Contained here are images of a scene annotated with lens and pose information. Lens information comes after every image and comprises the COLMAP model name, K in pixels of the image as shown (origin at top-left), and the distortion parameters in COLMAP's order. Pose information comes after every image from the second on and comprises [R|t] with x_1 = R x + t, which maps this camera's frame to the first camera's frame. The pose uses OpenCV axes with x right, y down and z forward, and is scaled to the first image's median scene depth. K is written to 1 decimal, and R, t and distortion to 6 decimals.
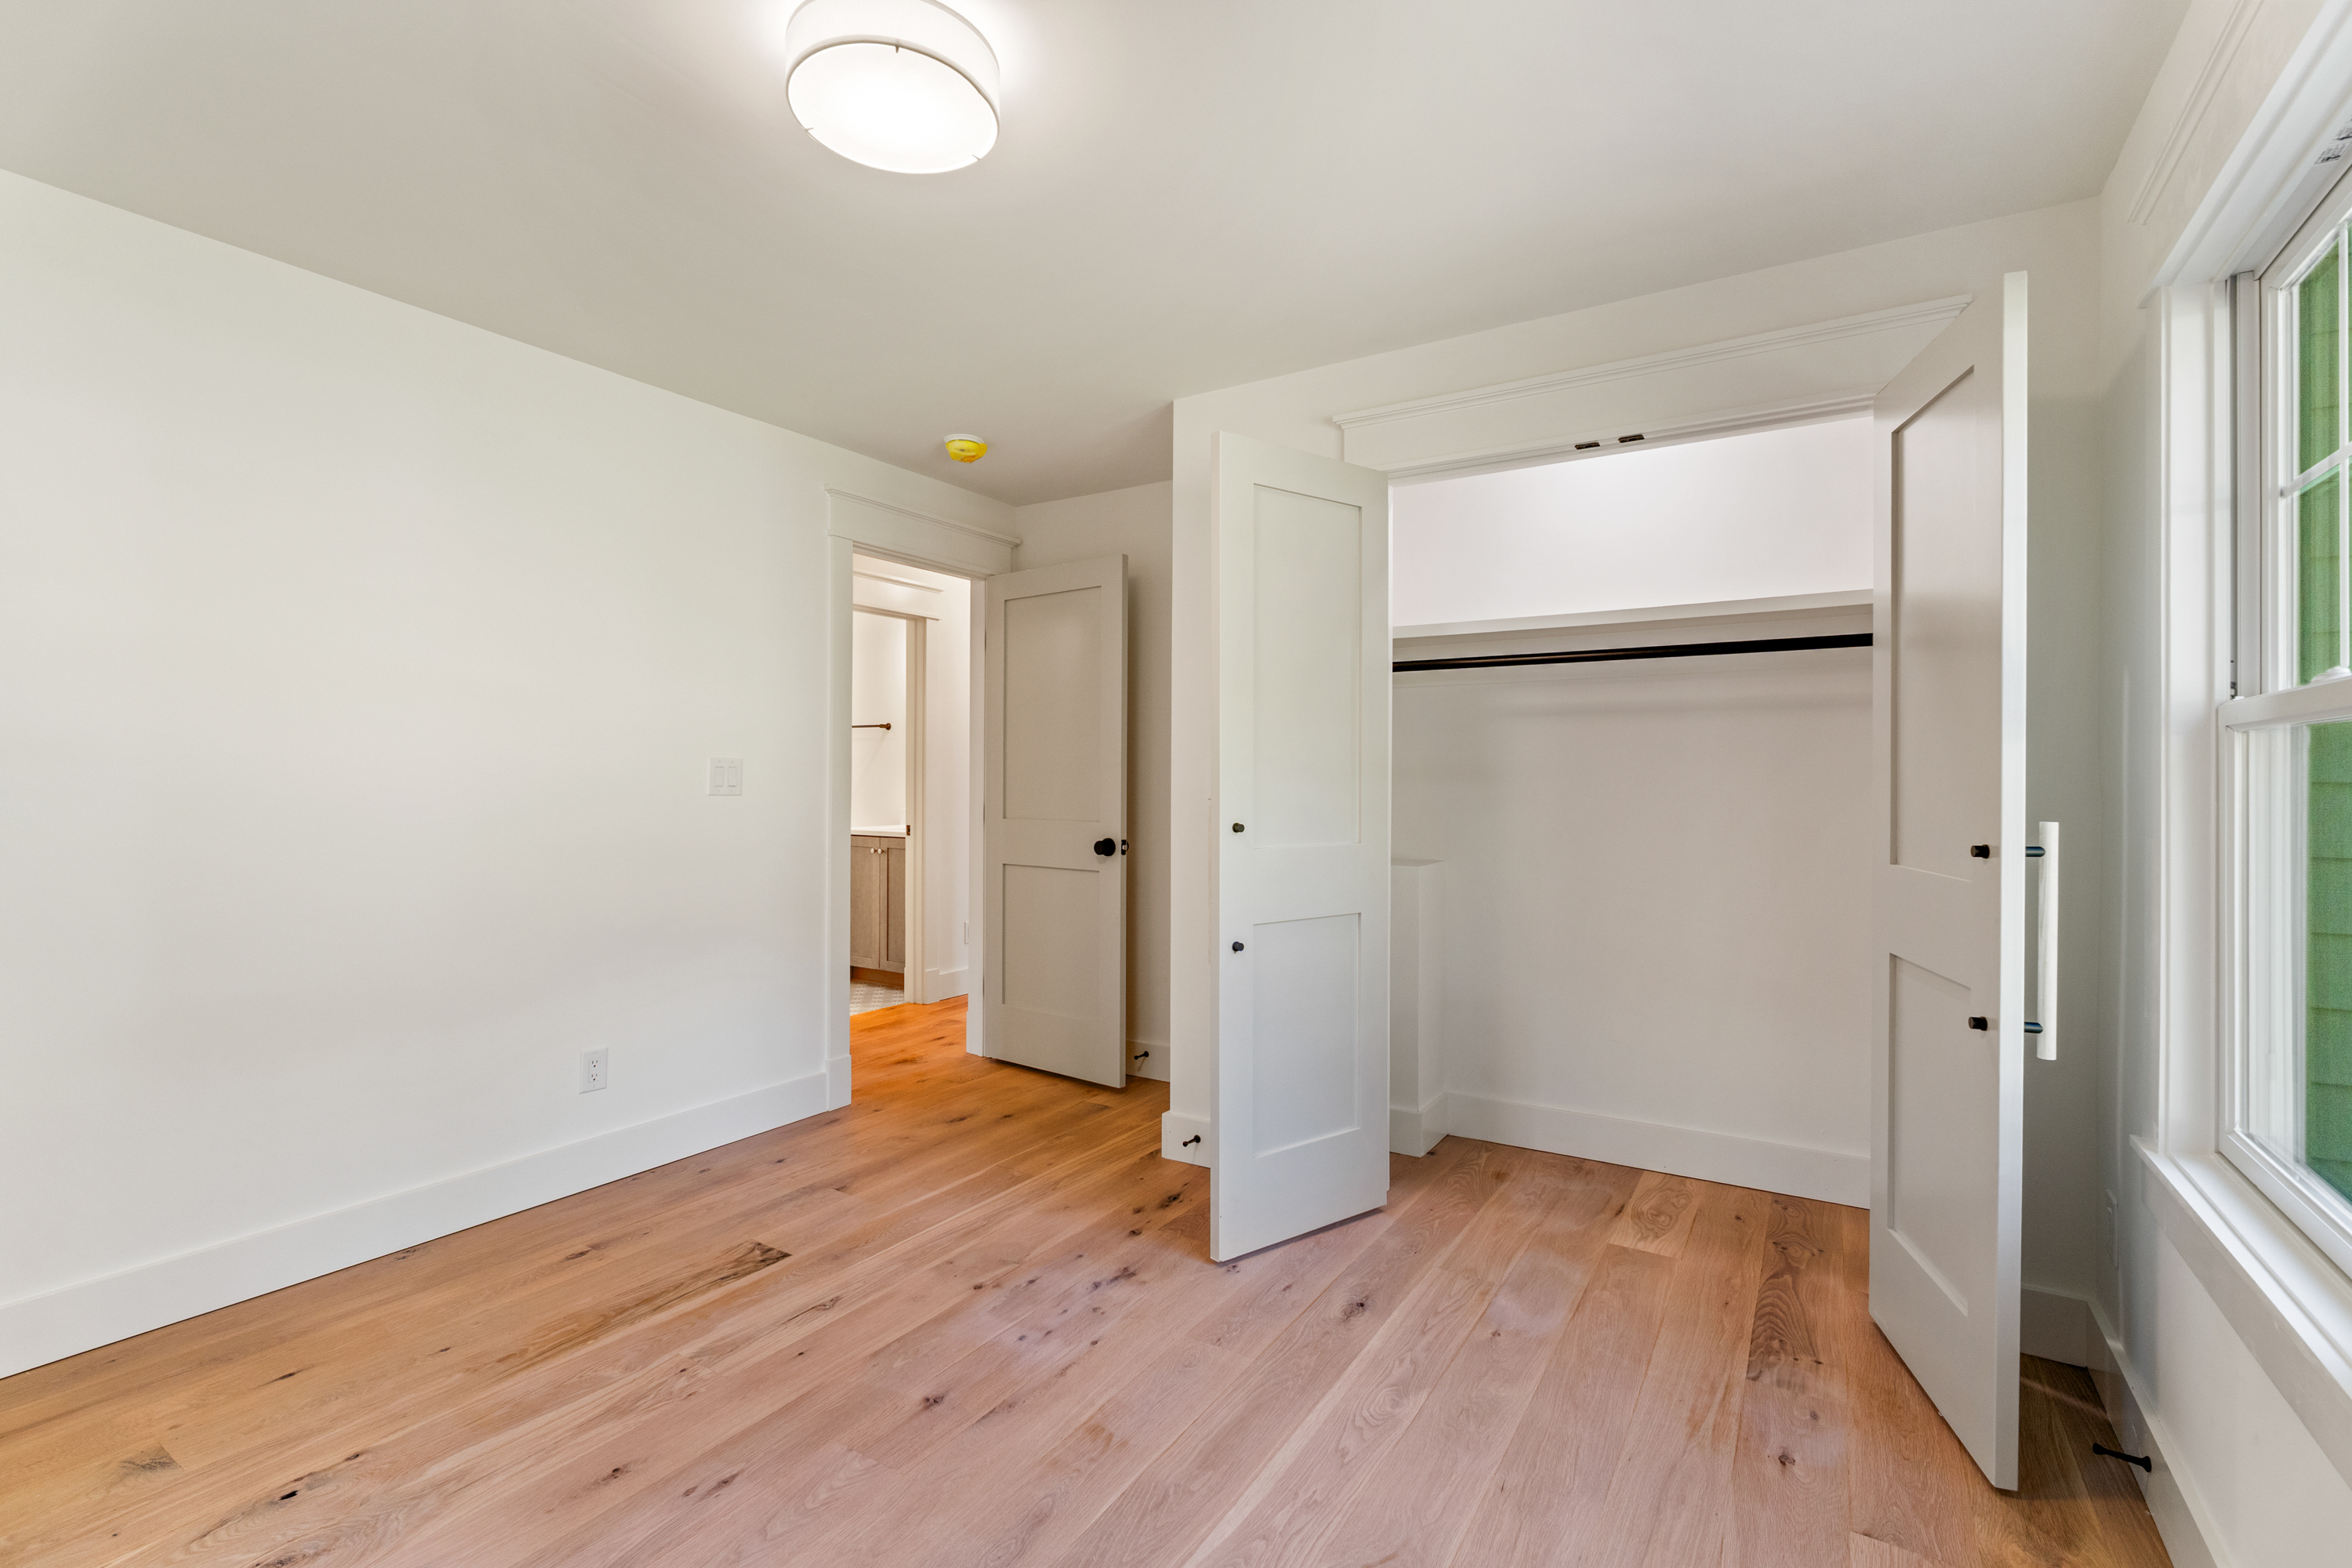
lens RADIAL K [[1053.7, 0, 1176.0], [0, 1053.7, 784.0], [0, 0, 1]] dist [0.000036, -0.000088]
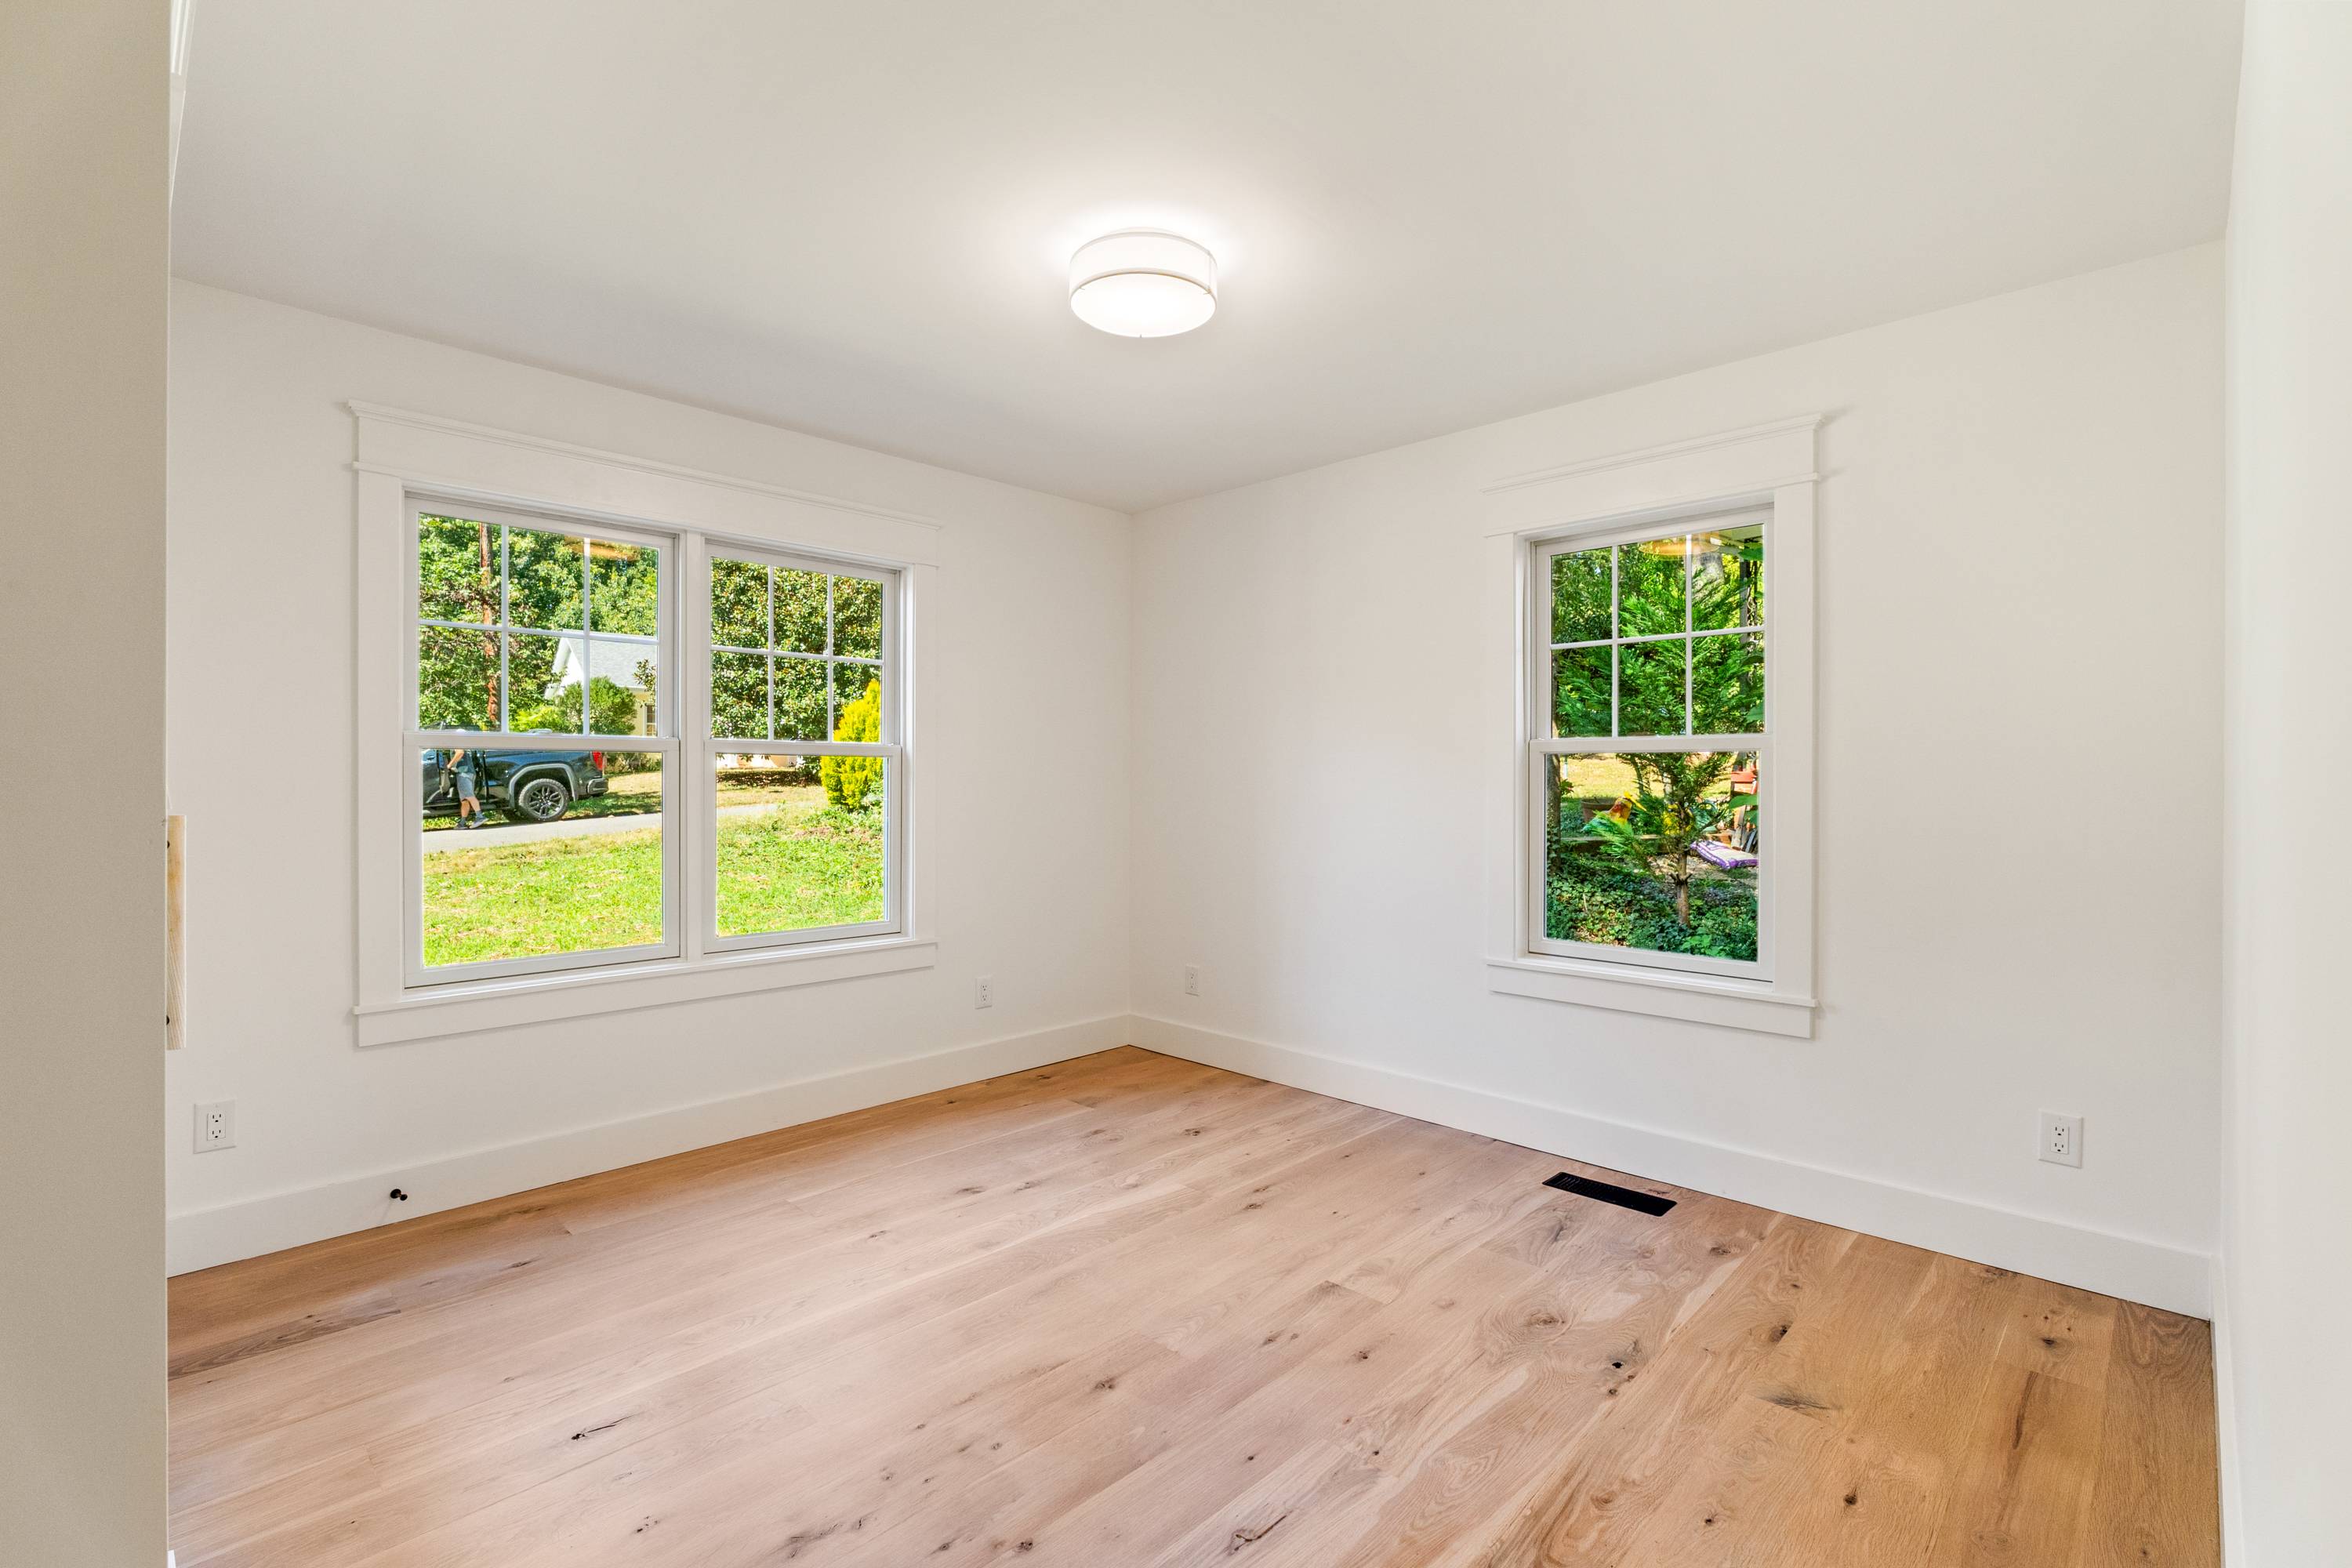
lens RADIAL K [[1053.7, 0, 1176.0], [0, 1053.7, 784.0], [0, 0, 1]] dist [0.000036, -0.000088]
pose [[-0.978594, -0.006241, 0.205707, -0.498149], [-0.004929, 0.999964, 0.006889, -0.007798], [-0.205742, 0.005727, -0.978589, 1.957768]]
